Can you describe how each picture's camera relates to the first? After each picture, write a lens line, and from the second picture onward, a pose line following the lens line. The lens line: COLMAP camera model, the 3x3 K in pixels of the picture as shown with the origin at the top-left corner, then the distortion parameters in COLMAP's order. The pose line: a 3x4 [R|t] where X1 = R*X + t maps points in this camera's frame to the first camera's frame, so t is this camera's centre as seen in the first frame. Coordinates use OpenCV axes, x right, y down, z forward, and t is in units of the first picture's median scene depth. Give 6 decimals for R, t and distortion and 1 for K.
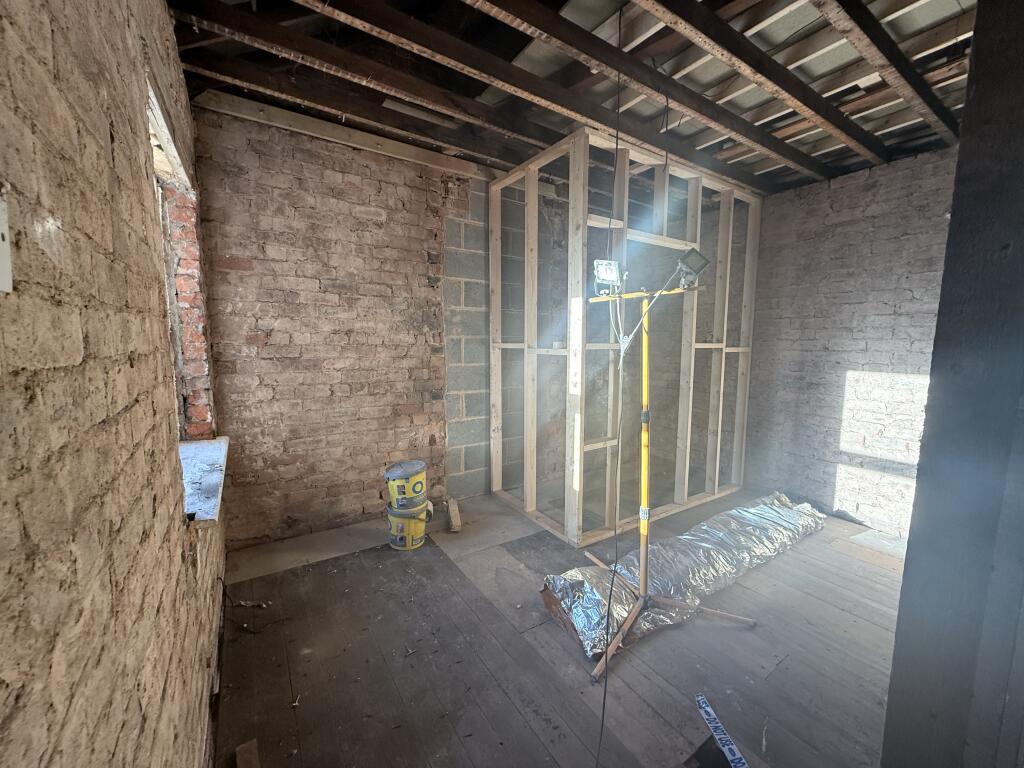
lens RADIAL K [[405.3, 0, 511.7], [0, 405.3, 386.9], [0, 0, 1]] dist [-0.001032, 0.000030]
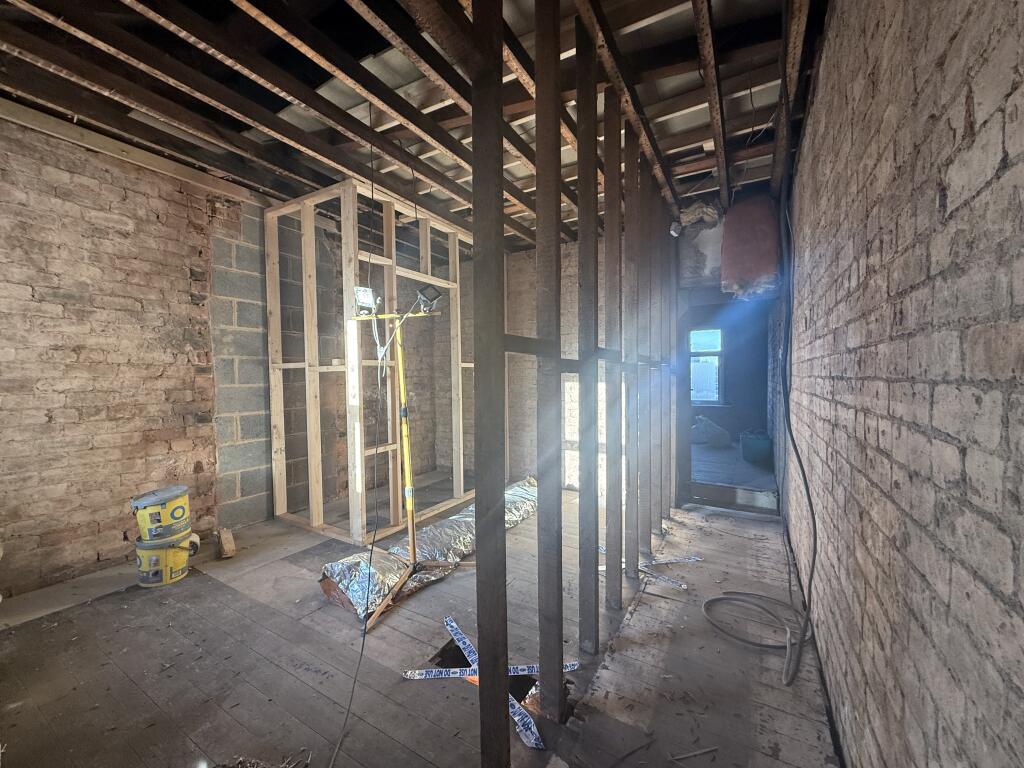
lens RADIAL K [[405.3, 0, 511.7], [0, 405.3, 386.9], [0, 0, 1]] dist [-0.001032, 0.000030]
pose [[0.897414, -0.026517, 0.440391, 0.050825], [0.063852, 0.995489, -0.070176, 0.068644], [-0.436544, 0.091097, 0.895059, -0.182015]]
